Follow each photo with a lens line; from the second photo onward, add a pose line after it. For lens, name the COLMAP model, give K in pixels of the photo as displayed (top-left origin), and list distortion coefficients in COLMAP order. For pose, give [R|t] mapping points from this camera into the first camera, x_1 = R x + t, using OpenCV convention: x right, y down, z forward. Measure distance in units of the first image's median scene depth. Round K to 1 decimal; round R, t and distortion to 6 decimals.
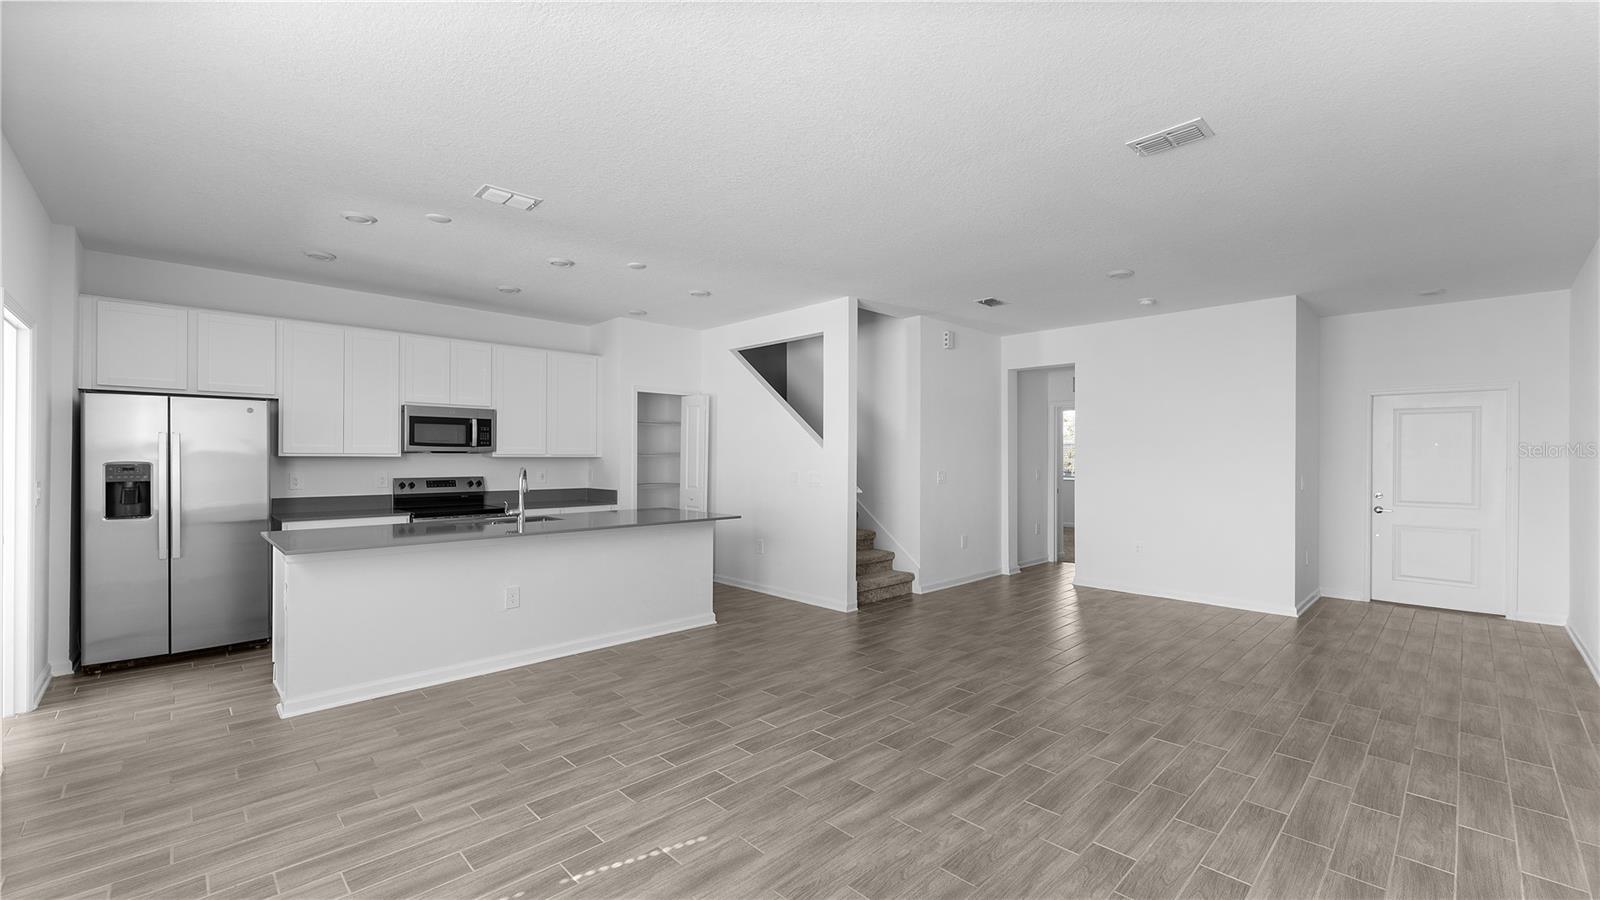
lens RADIAL K [[649.7, 0, 791.4], [0, 649.7, 454.0], [0, 0, 1]] dist [0.001064, -0.000002]
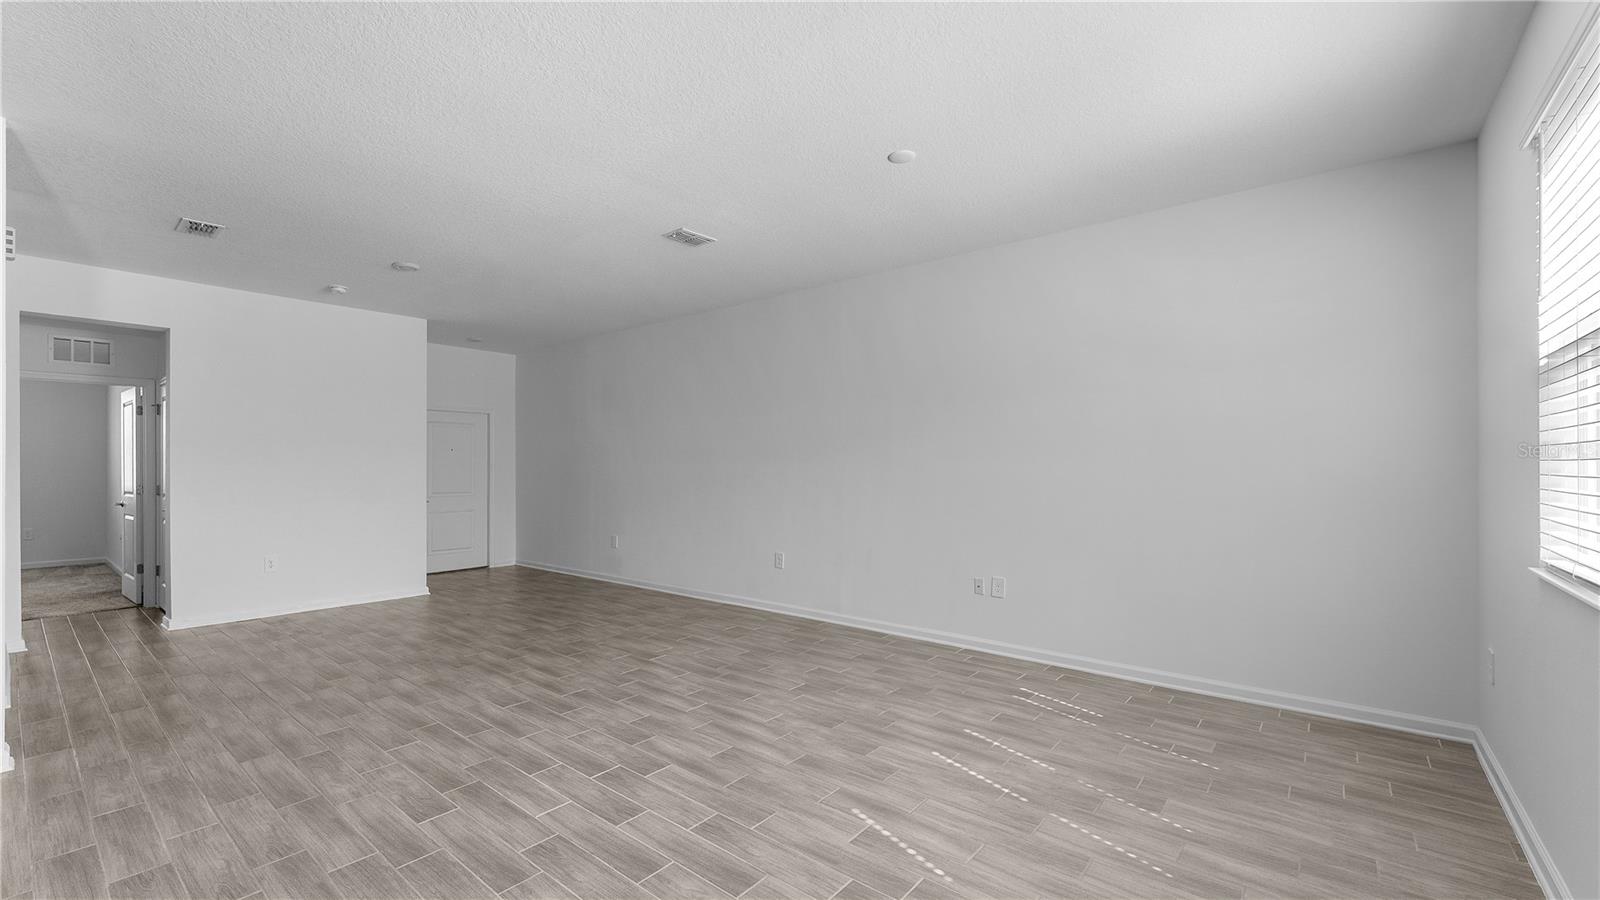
lens RADIAL K [[653.9, 0, 790.3], [0, 653.9, 465.8], [0, 0, 1]] dist [-0.001114, -0.000215]
pose [[-0.112789, -0.004219, 0.993610, -0.476909], [-0.004860, 0.999981, 0.003694, 0.012141], [-0.993607, -0.004412, -0.112808, 0.486599]]
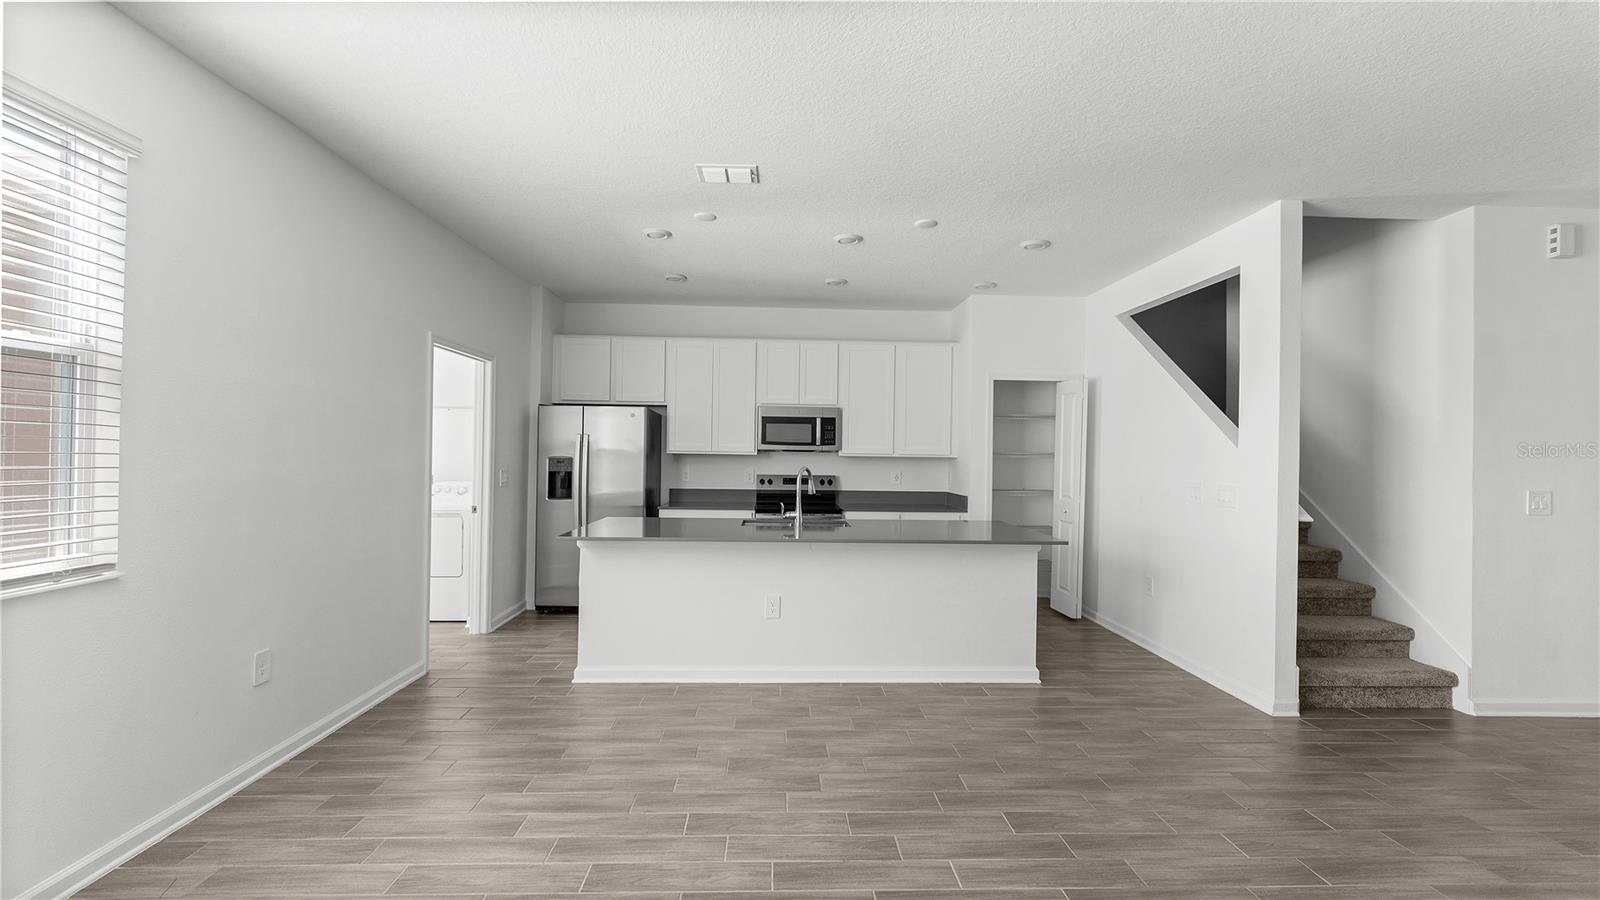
lens RADIAL K [[649.1, 0, 792.9], [0, 649.1, 450.6], [0, 0, 1]] dist [-0.000666, 0.000032]
pose [[0.743232, 0.004441, -0.669019, 0.160562], [-0.008042, 0.999965, -0.002297, -0.000818], [0.668985, 0.007088, 0.743242, 0.245794]]
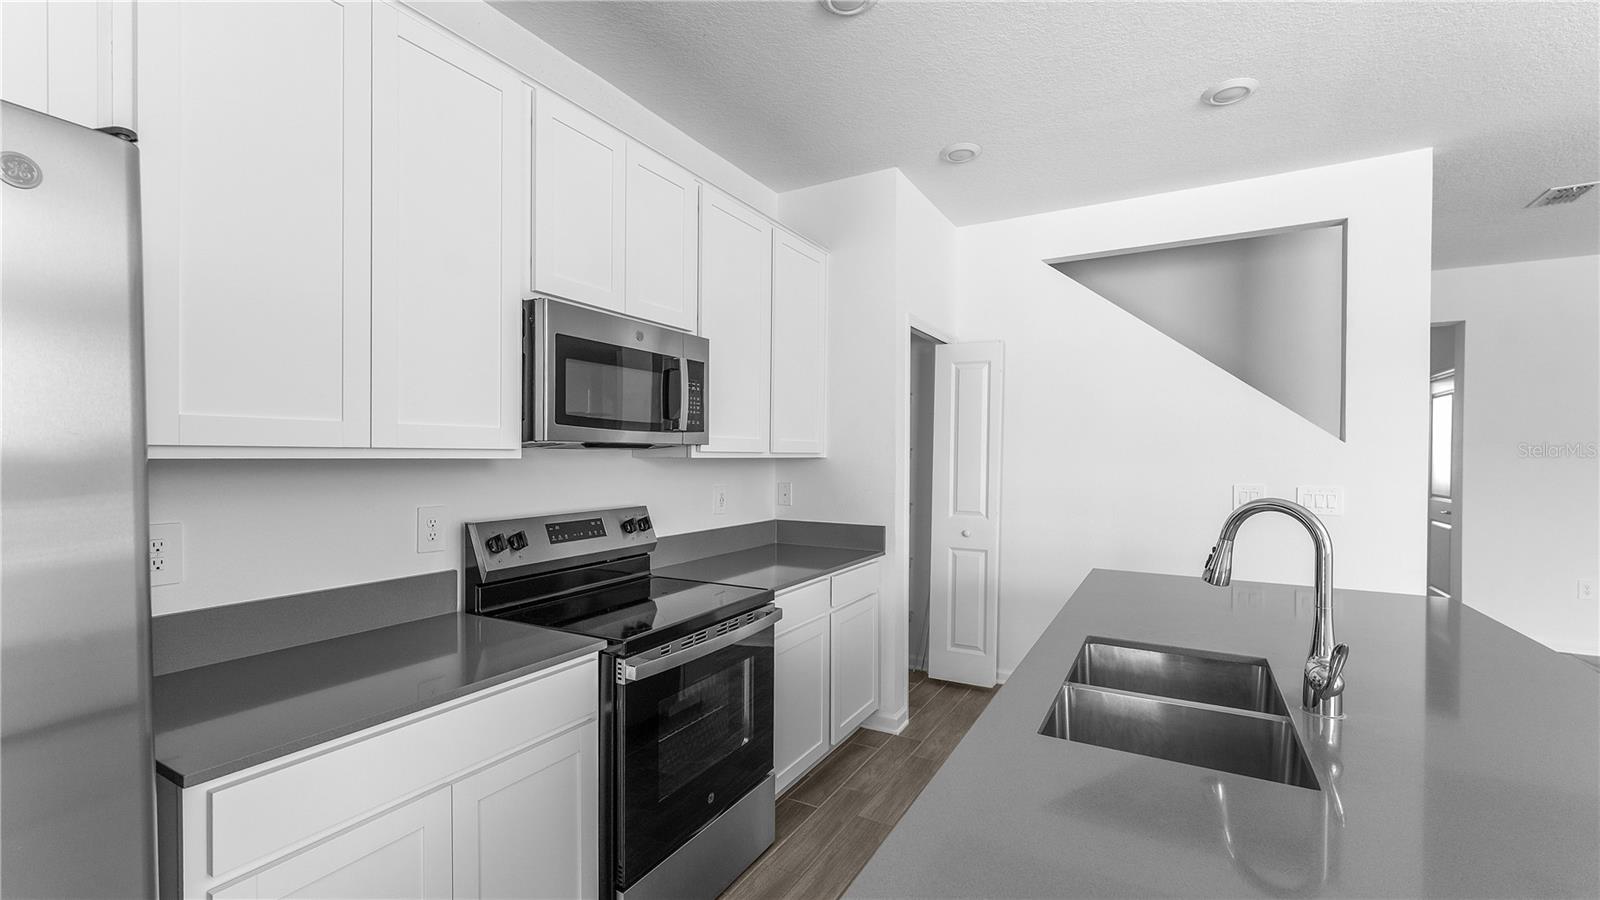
lens RADIAL K [[674.3, 0, 800.0], [0, 674.3, 450.0], [0, 0, 1]] dist [0.000604, 0.000089]
pose [[0.965094, 0.008201, 0.261775, -0.557982], [-0.009938, 0.999937, 0.005310, -0.003581], [-0.261715, -0.007727, 0.965114, 0.645300]]
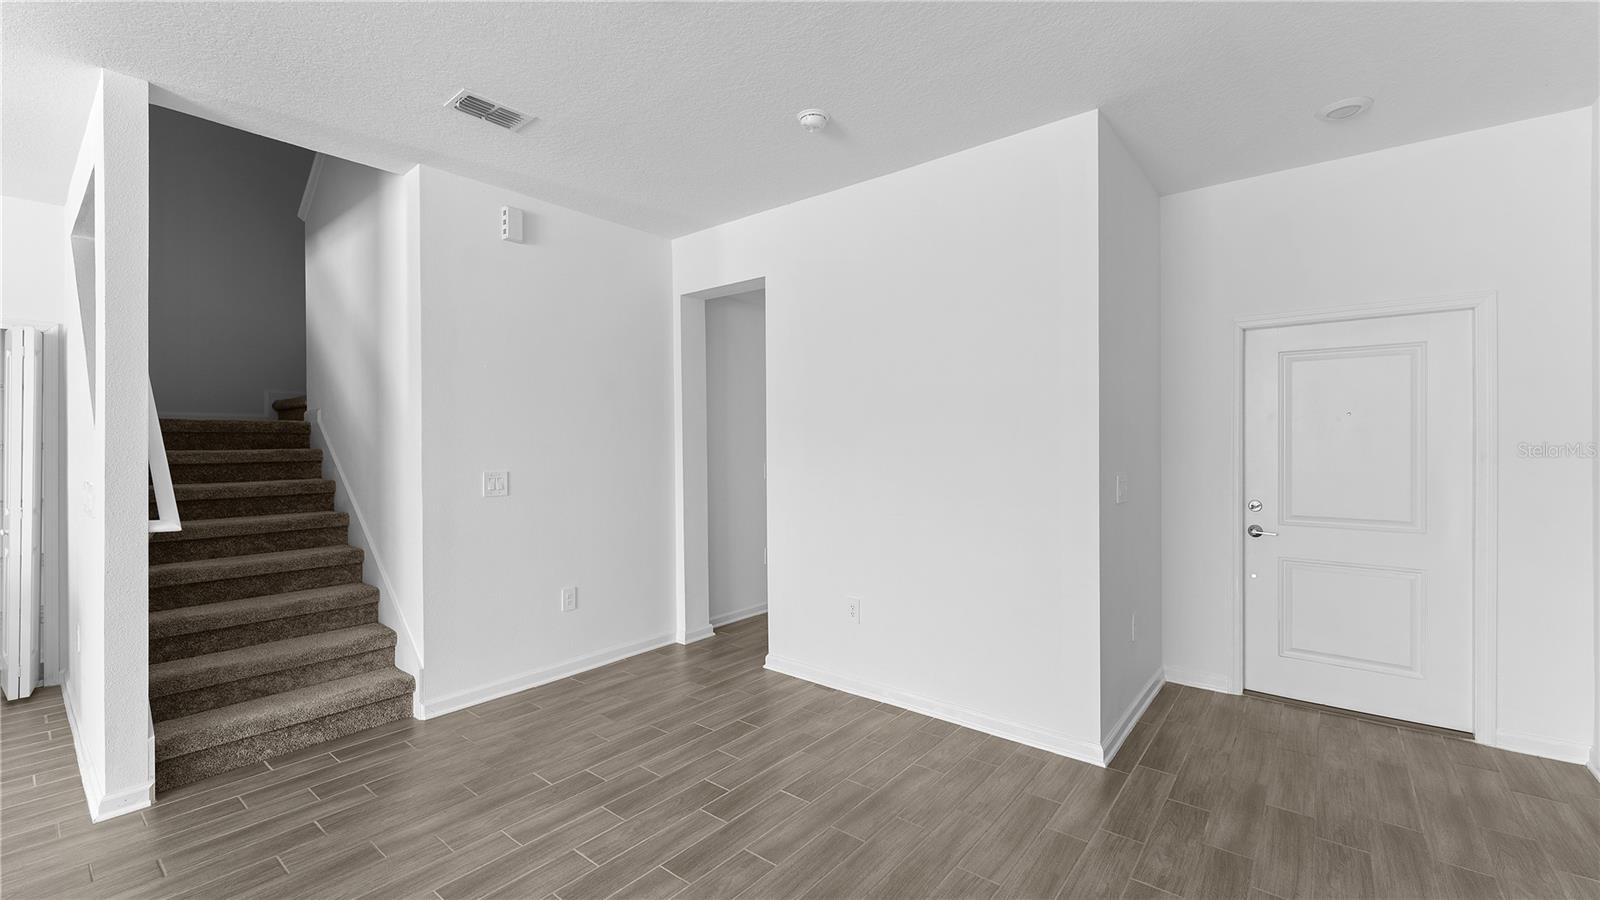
lens RADIAL K [[653.7, 0, 793.5], [0, 653.7, 442.5], [0, 0, 1]] dist [0.000044, 0.000049]
pose [[0.993310, -0.010301, 0.115014, 0.495397], [0.009837, 0.999941, 0.004600, 0.002635], [-0.115055, -0.003437, 0.993353, 0.543063]]
